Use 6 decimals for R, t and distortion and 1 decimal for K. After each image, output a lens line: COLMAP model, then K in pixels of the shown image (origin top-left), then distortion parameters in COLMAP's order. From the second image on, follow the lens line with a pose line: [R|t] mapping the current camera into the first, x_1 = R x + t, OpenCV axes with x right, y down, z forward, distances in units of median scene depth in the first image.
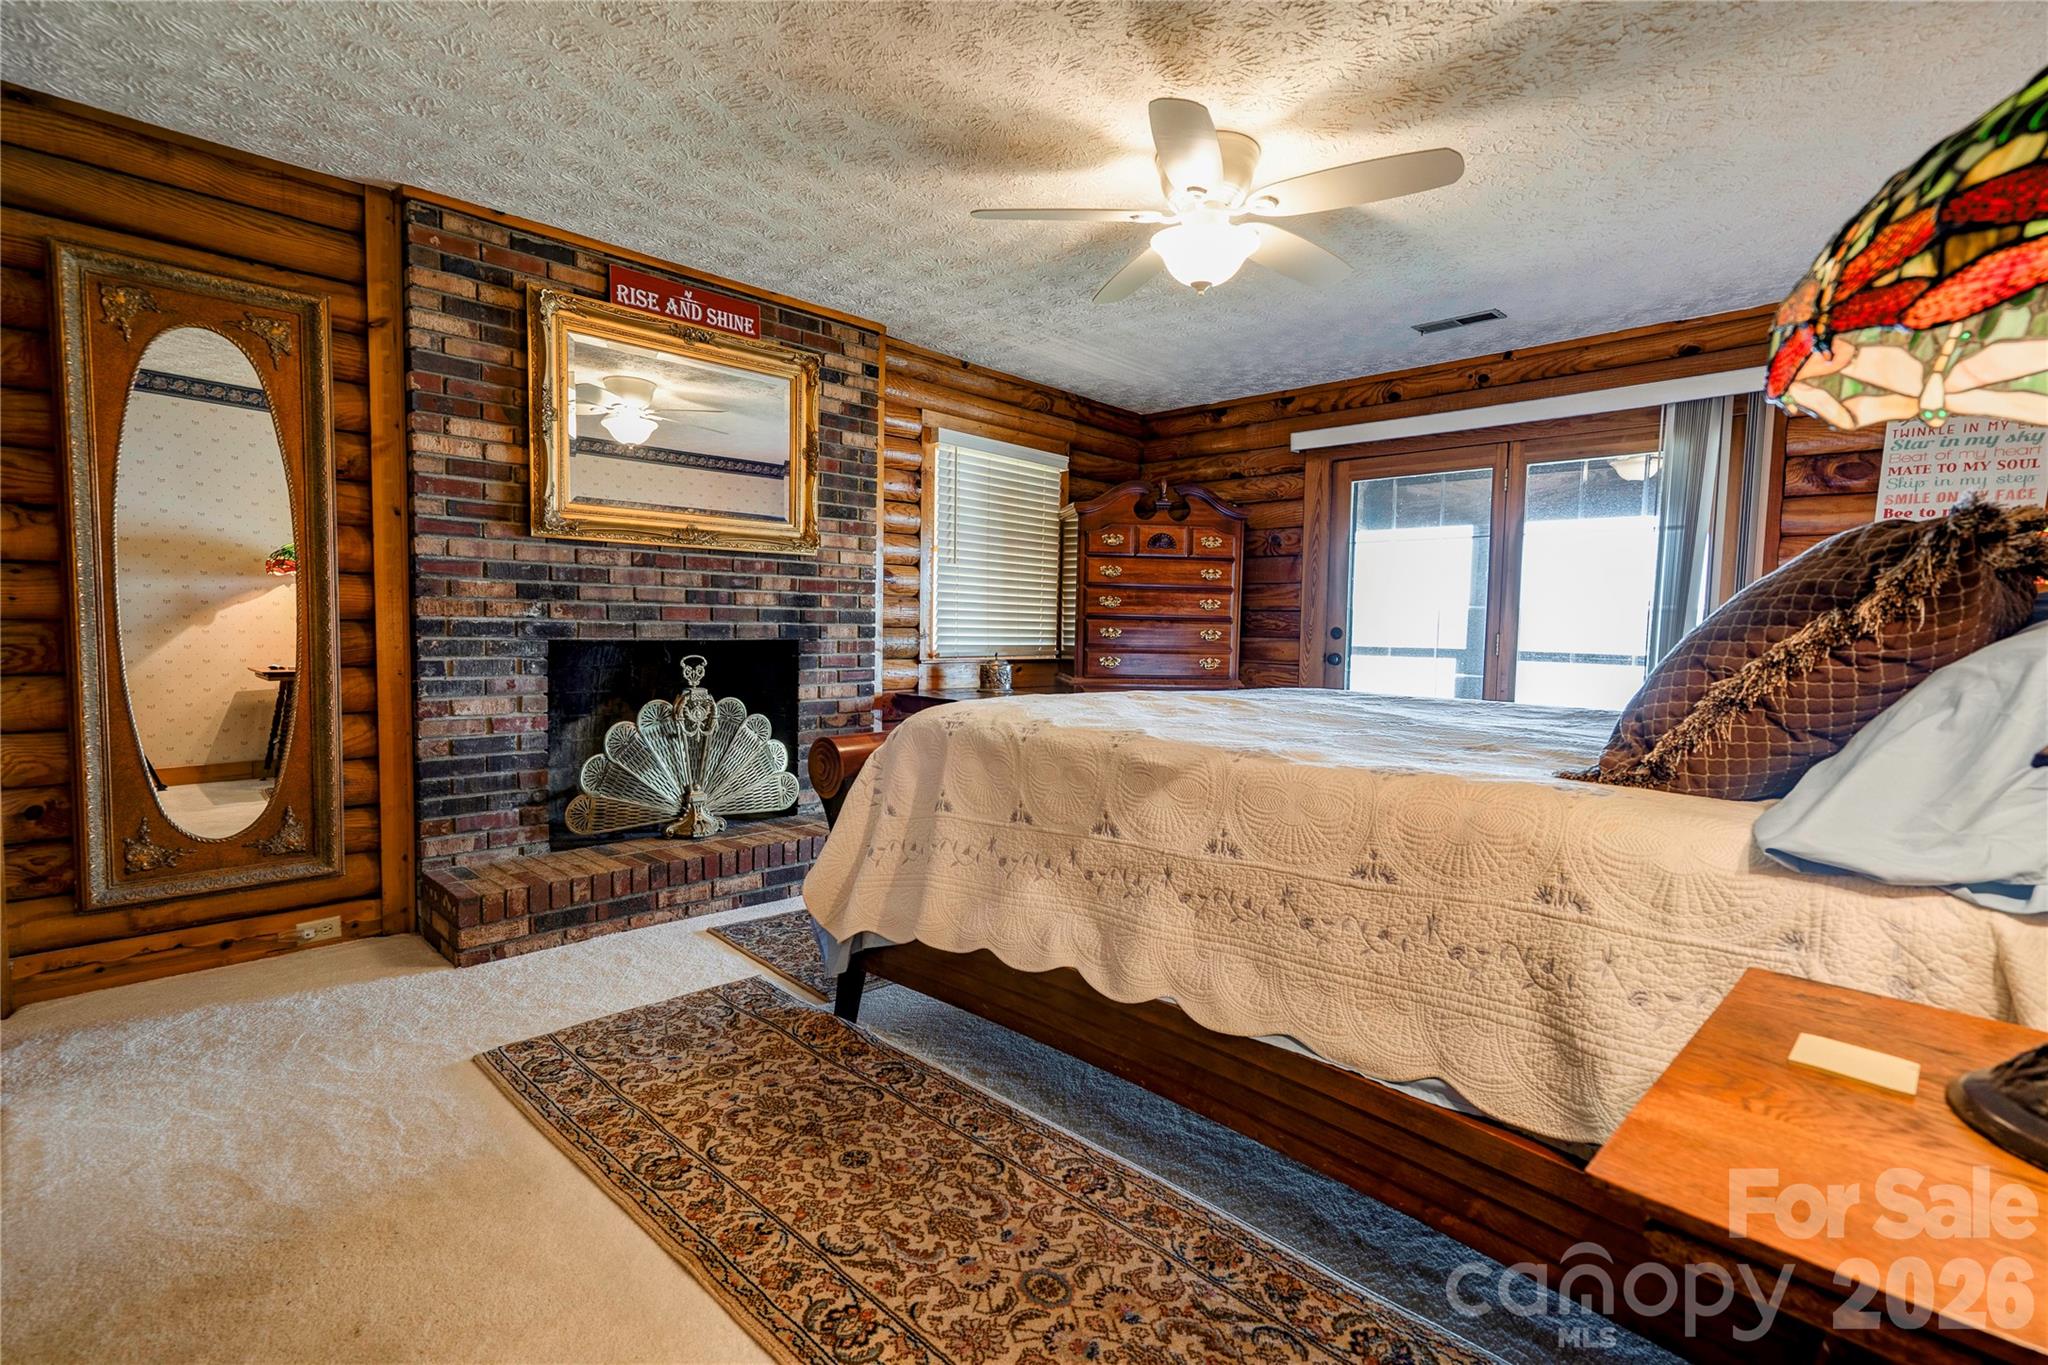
lens RADIAL K [[939.5, 0, 1022.7], [0, 939.5, 685.8], [0, 0, 1]] dist [-0.005991, 0.010293]
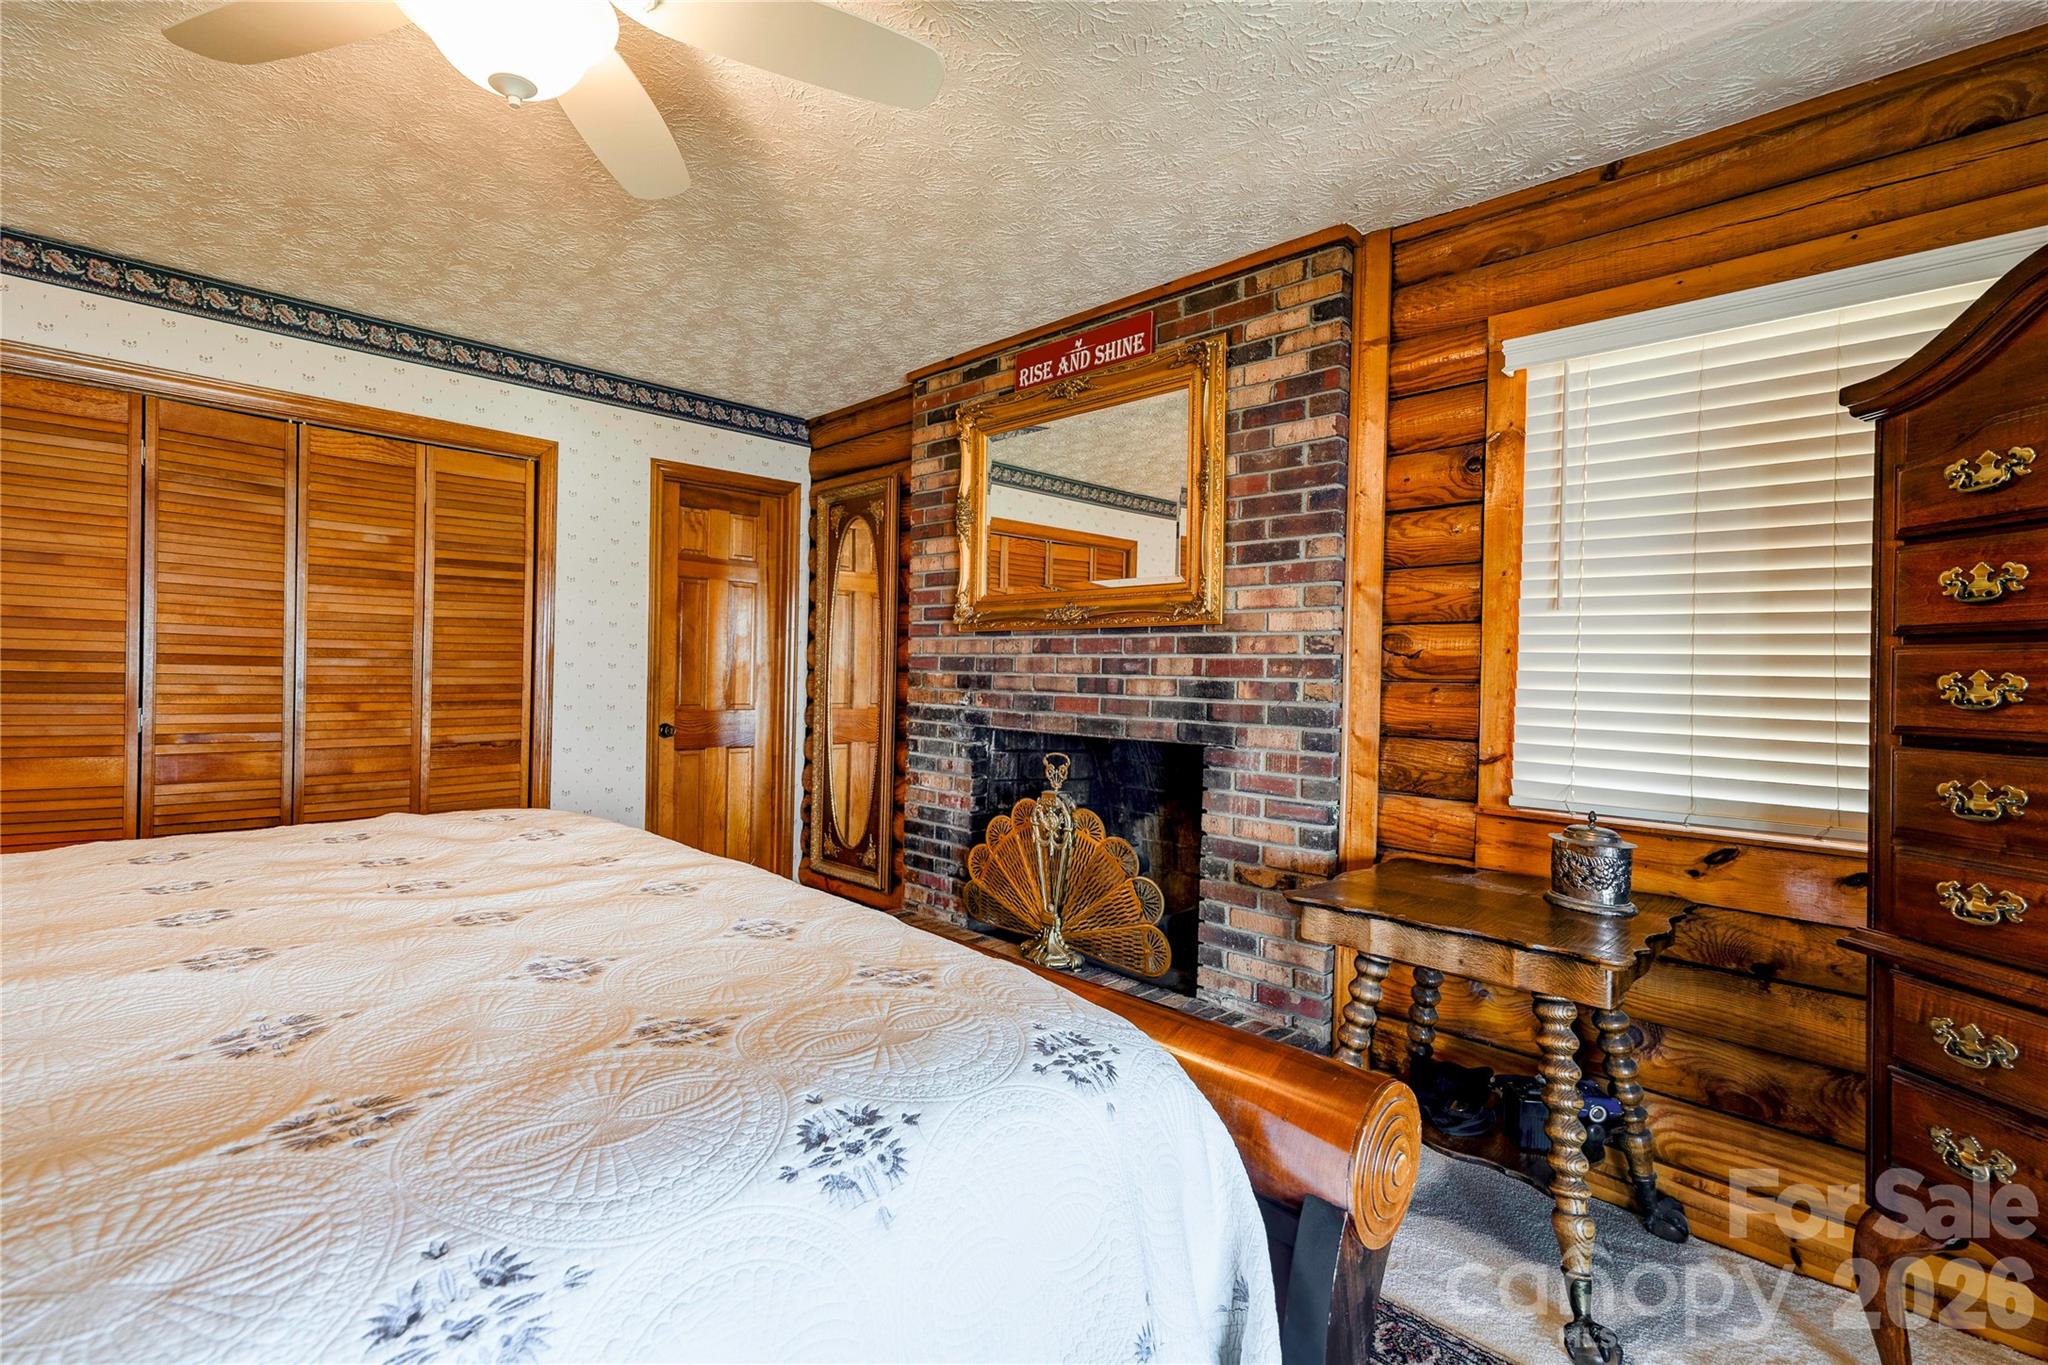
lens RADIAL K [[939.5, 0, 1022.5], [0, 939.5, 678.9], [0, 0, 1]] dist [-0.005991, 0.010293]
pose [[-0.006936, -0.015878, -0.999850, 0.479811], [-0.091039, 0.995732, -0.015181, -0.078714], [0.995823, 0.090920, -0.008352, 0.906950]]
